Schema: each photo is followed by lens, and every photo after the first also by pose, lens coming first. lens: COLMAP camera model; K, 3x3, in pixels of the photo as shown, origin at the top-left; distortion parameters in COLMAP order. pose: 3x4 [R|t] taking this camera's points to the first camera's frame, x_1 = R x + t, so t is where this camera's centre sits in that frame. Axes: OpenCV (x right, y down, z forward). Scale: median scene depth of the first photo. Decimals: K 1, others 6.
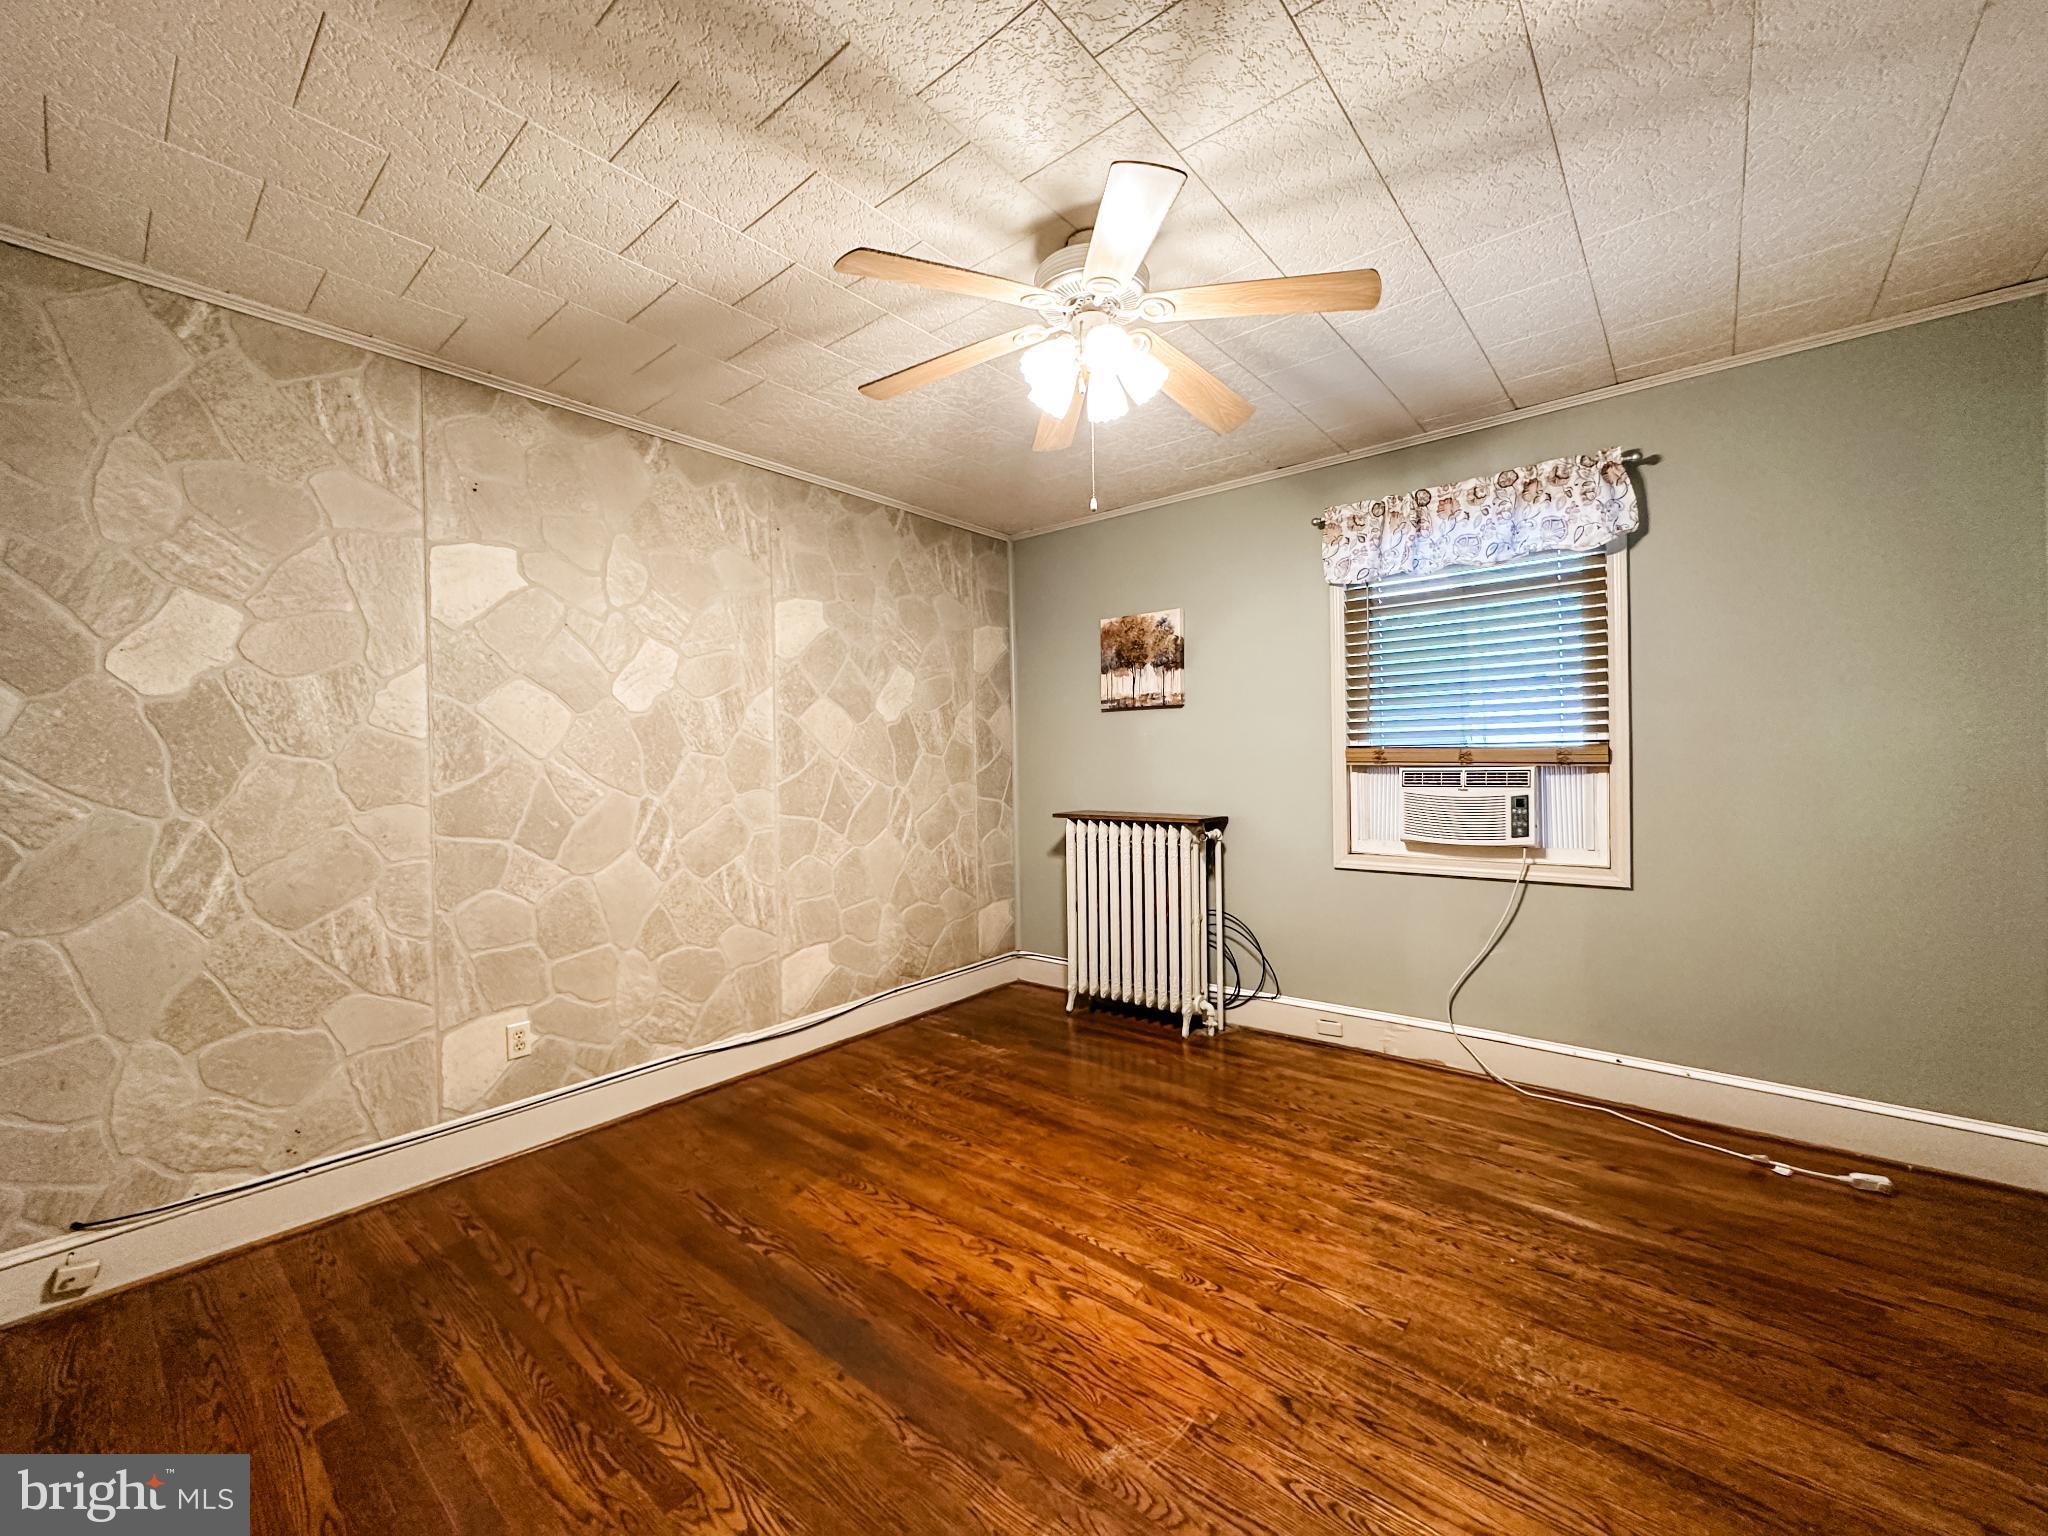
lens RADIAL K [[813.4, 0, 1022.4], [0, 813.4, 766.0], [0, 0, 1]] dist [-0.002880, 0.000306]
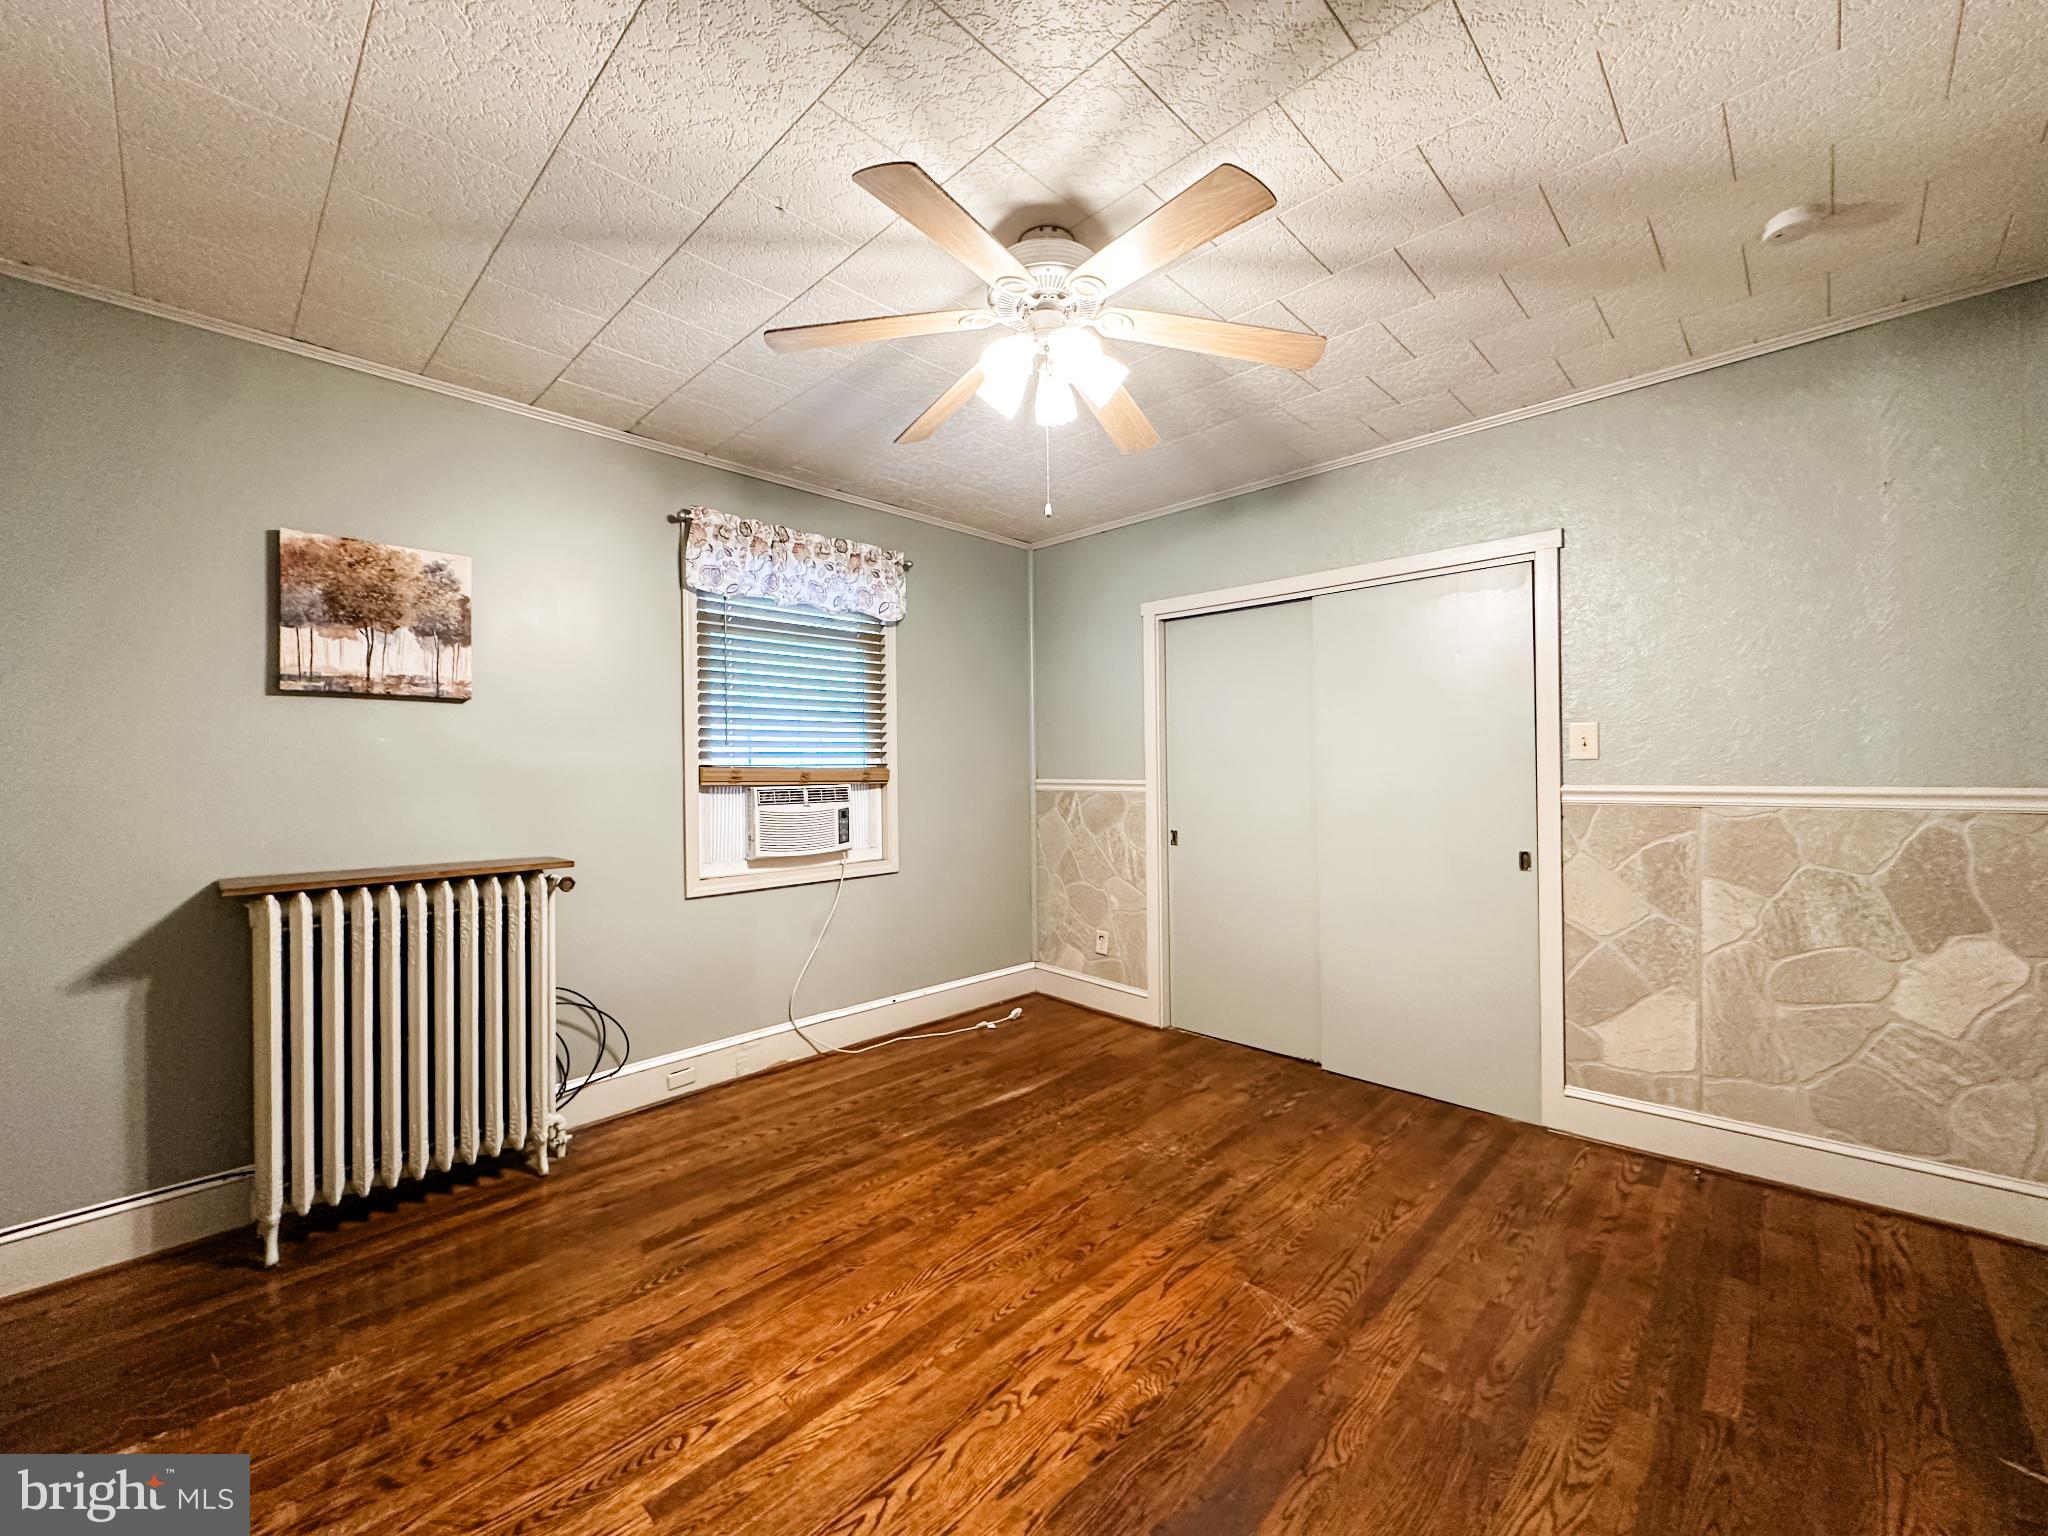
lens RADIAL K [[813.4, 0, 1028.5], [0, 813.4, 767.1], [0, 0, 1]] dist [-0.002880, 0.000306]
pose [[0.071059, 0.015599, 0.997350, -0.577585], [0.015107, 0.999746, -0.016713, -0.000861], [-0.997358, 0.016255, 0.070805, 0.638508]]
